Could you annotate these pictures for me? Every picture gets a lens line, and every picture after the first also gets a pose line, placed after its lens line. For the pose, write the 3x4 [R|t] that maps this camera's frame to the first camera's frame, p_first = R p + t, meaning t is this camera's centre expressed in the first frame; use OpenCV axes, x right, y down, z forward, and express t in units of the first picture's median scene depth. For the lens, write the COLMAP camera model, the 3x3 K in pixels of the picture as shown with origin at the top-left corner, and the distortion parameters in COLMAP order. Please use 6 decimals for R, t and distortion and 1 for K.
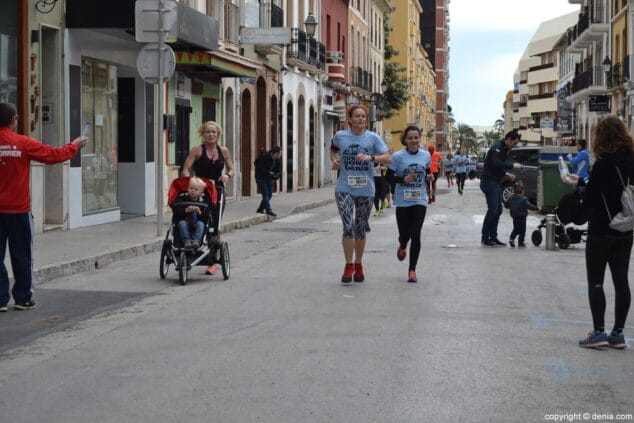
lens RADIAL K [[1464.8, 0, 317.0], [0, 1464.8, 211.5], [0, 0, 1]] dist [0.010712, -0.283400]
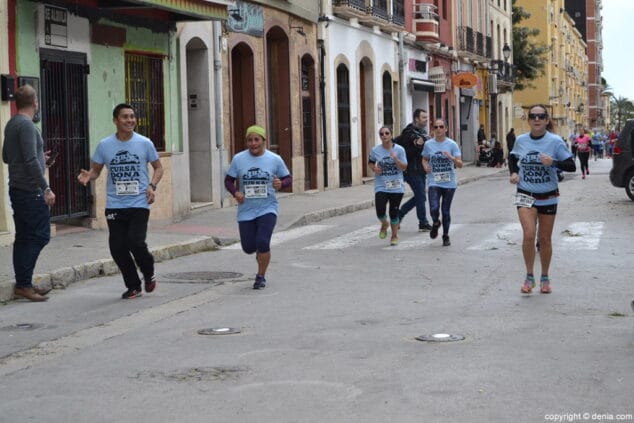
lens RADIAL K [[1464.8, 0, 317.0], [0, 1464.8, 211.5], [0, 0, 1]] dist [0.010712, -0.283400]
pose [[0.993672, -0.024915, -0.109519, 0.042205], [0.026222, 0.999601, 0.010508, -0.007796], [0.109213, -0.013314, 0.993929, 0.226475]]
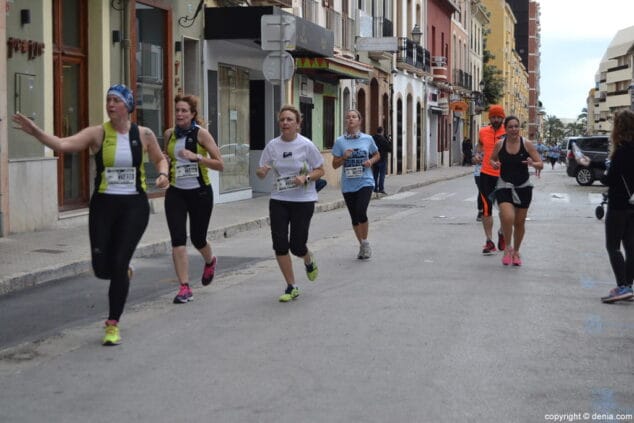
lens RADIAL K [[1215.9, 0, 317.0], [0, 1215.9, 211.5], [0, 0, 1]] dist [-0.028003, -0.133332]
pose [[0.995702, 0.000271, -0.092616, 0.005584], [0.001314, 0.999854, 0.017054, 0.000055], [0.092607, -0.017102, 0.995556, 0.001734]]
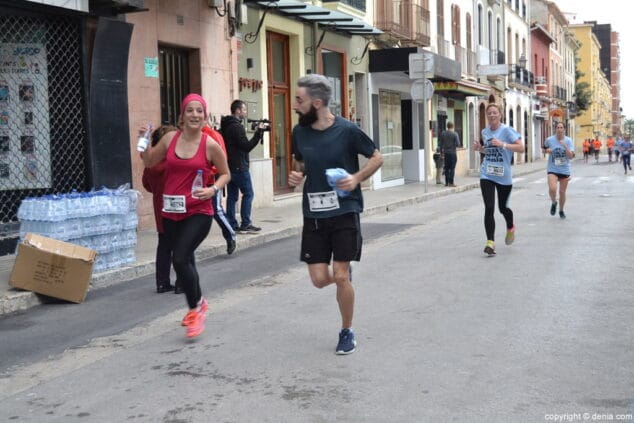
lens RADIAL K [[904.4, 0, 317.0], [0, 904.4, 211.5], [0, 0, 1]] dist [-0.042107, -0.065054]
pose [[0.971386, -0.014875, -0.237040, 0.006820], [0.023047, 0.999230, 0.031743, 0.000893], [0.236386, -0.036298, 0.970981, -0.018374]]
